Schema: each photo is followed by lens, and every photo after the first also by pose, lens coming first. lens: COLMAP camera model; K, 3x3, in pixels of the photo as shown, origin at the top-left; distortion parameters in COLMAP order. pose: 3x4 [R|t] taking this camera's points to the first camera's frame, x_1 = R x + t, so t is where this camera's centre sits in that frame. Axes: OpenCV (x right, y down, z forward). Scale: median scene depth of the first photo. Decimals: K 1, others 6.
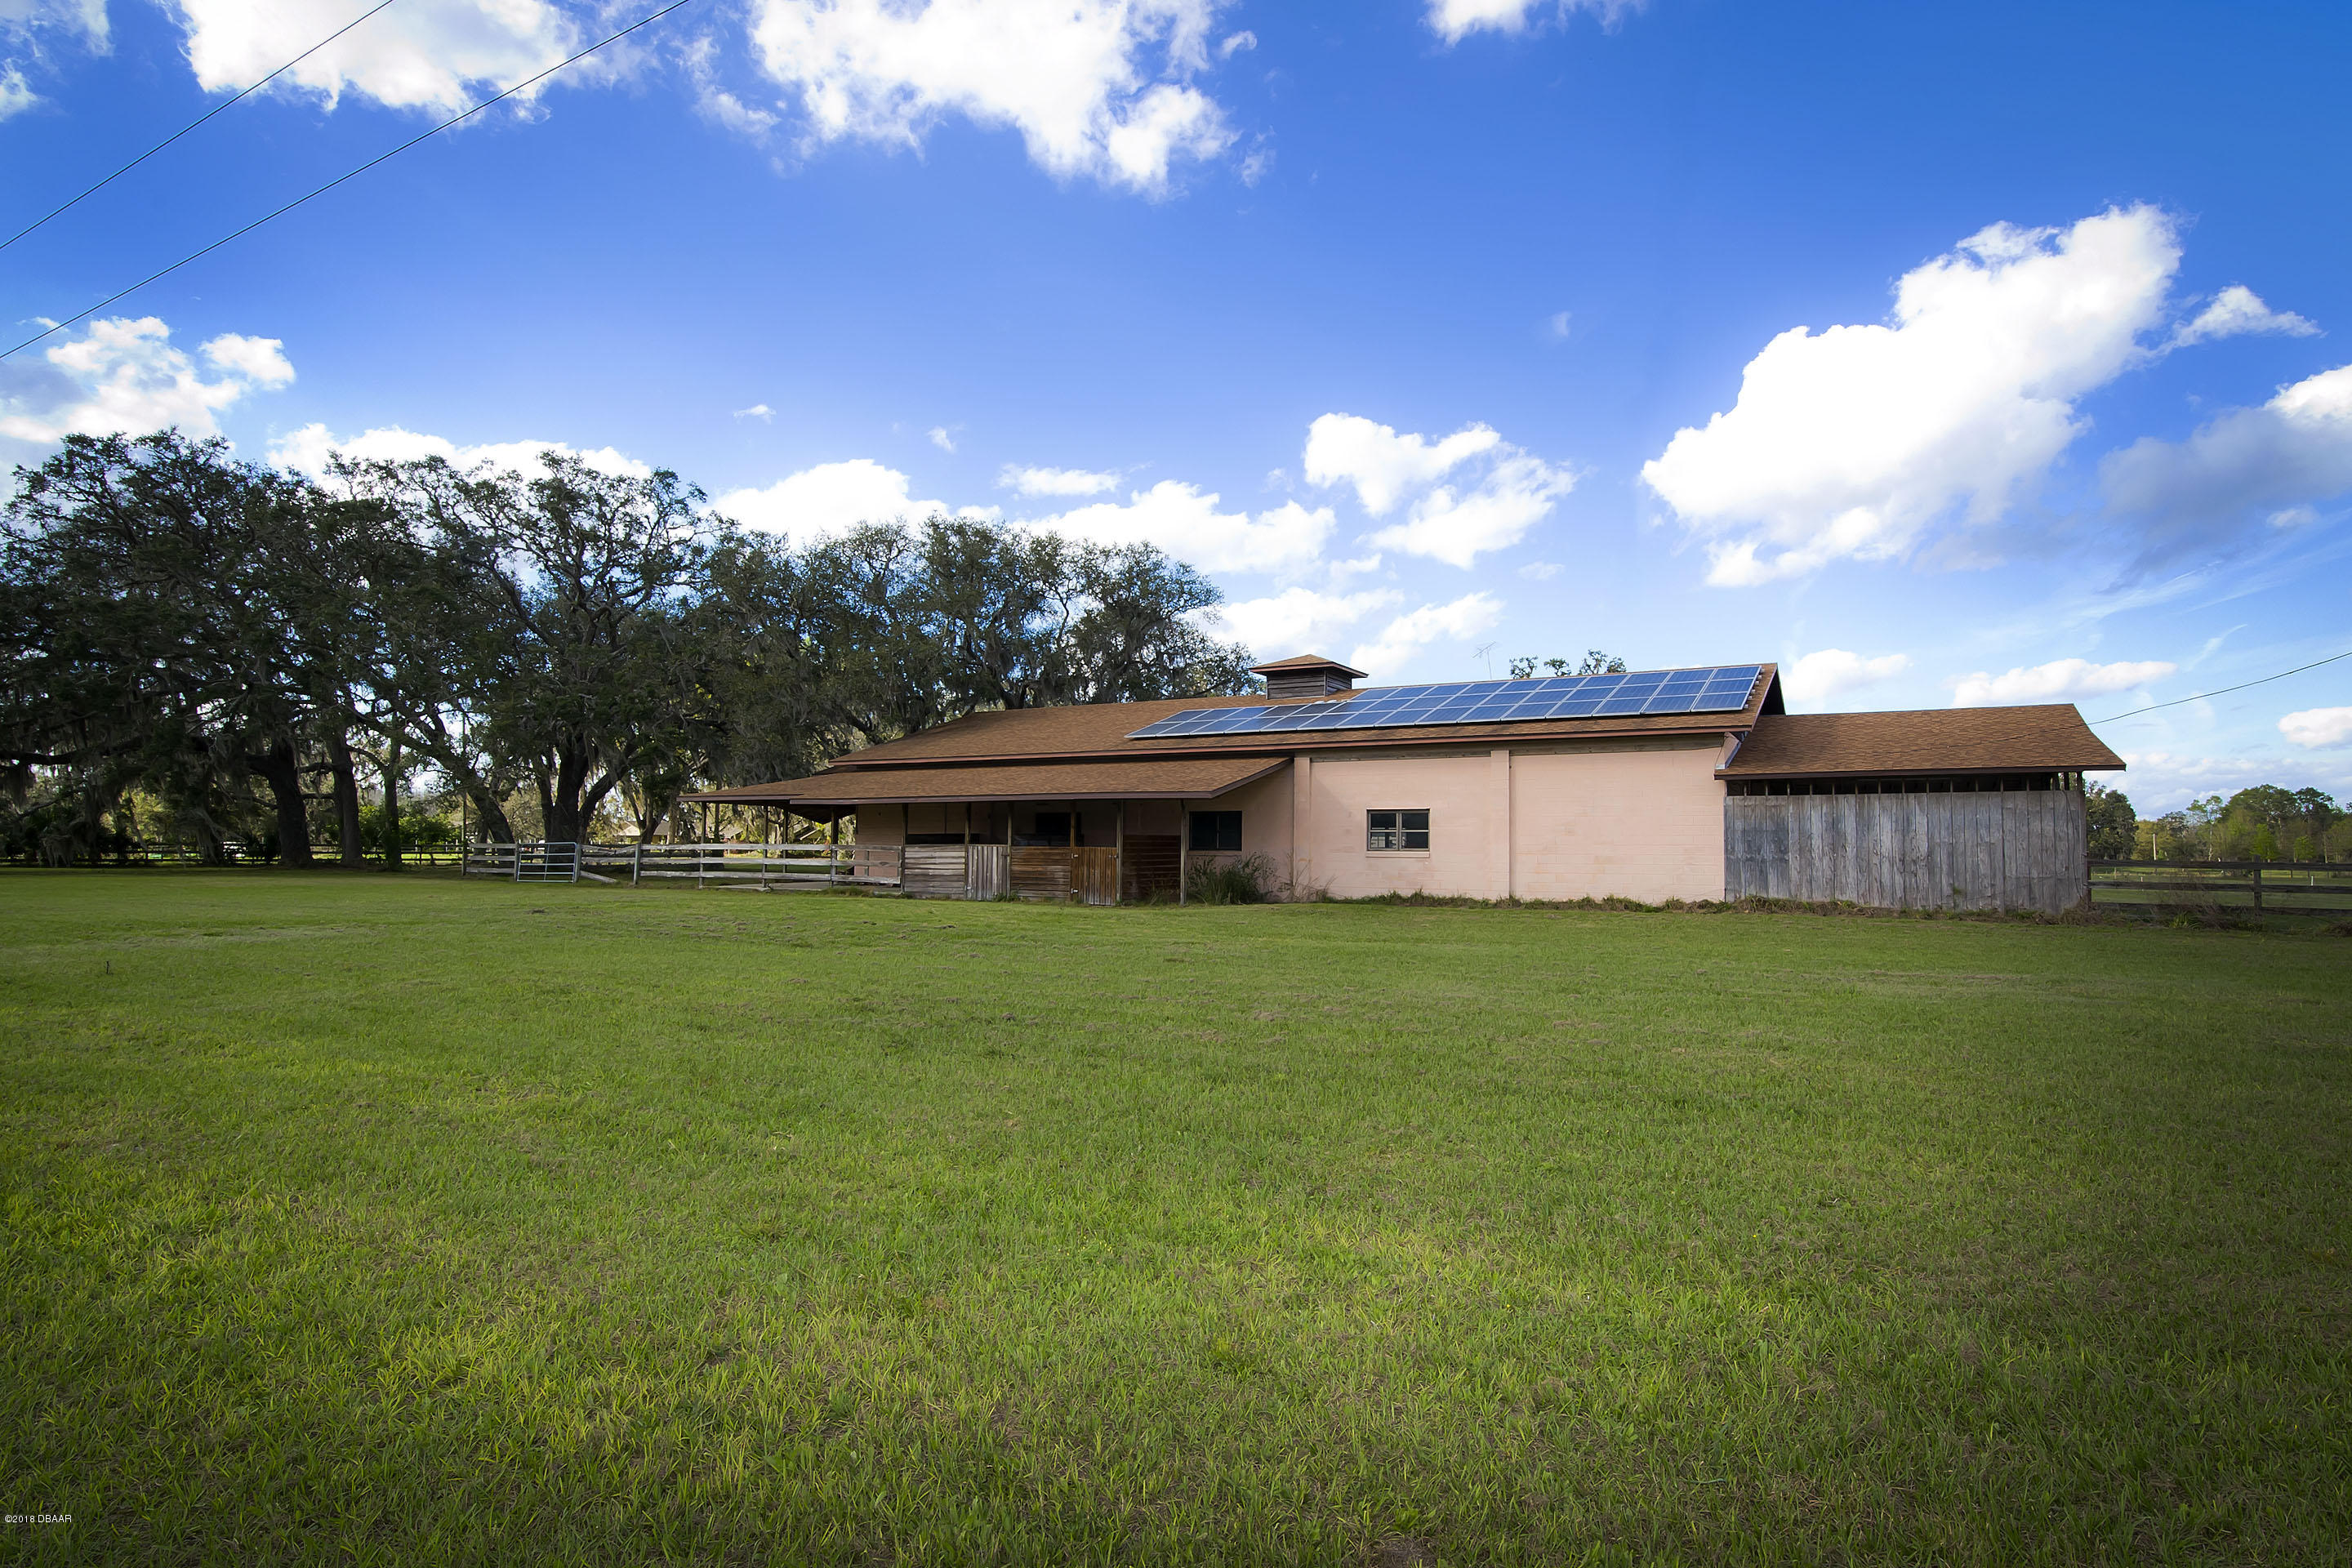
lens RADIAL K [[1040.3, 0, 1176.0], [0, 1040.3, 784.0], [0, 0, 1]] dist [-0.000653, -0.000071]
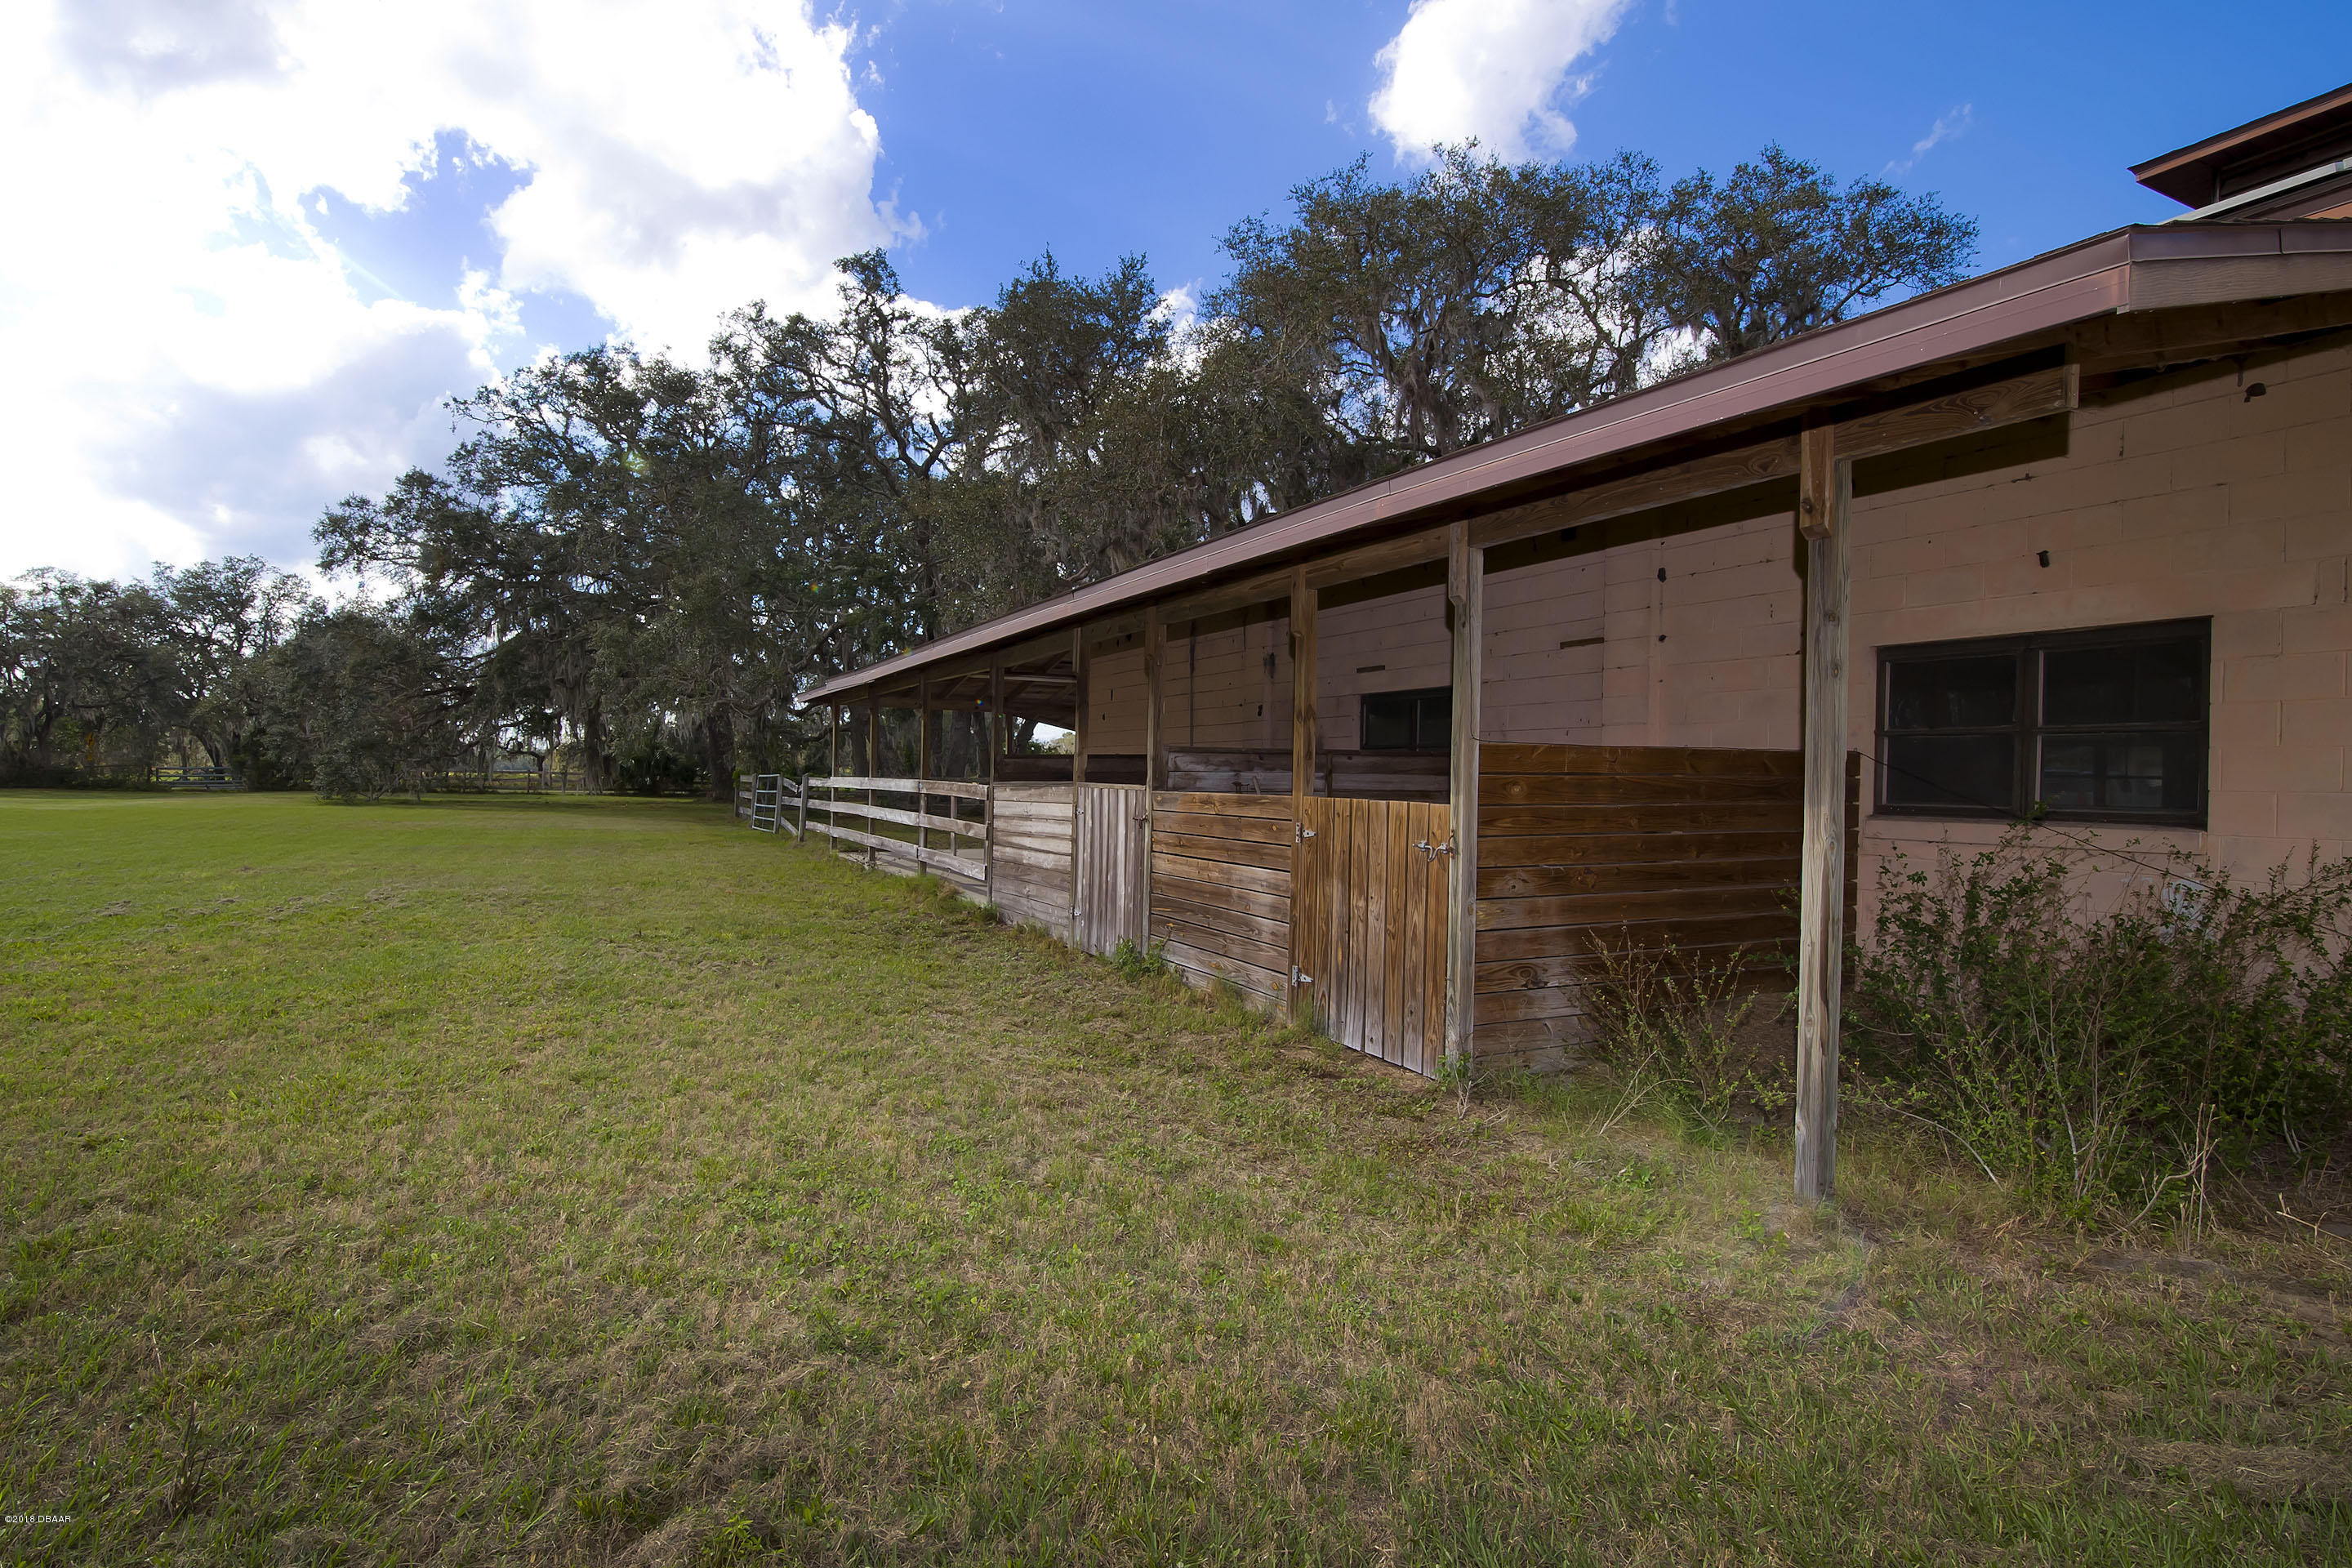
lens RADIAL K [[1040.3, 0, 1176.0], [0, 1040.3, 784.0], [0, 0, 1]] dist [-0.000653, -0.000071]
pose [[0.835727, 0.011213, -0.549031, 0.010777], [0.020074, 0.998500, 0.050949, 0.044479], [0.548778, -0.053601, 0.834248, 0.778666]]
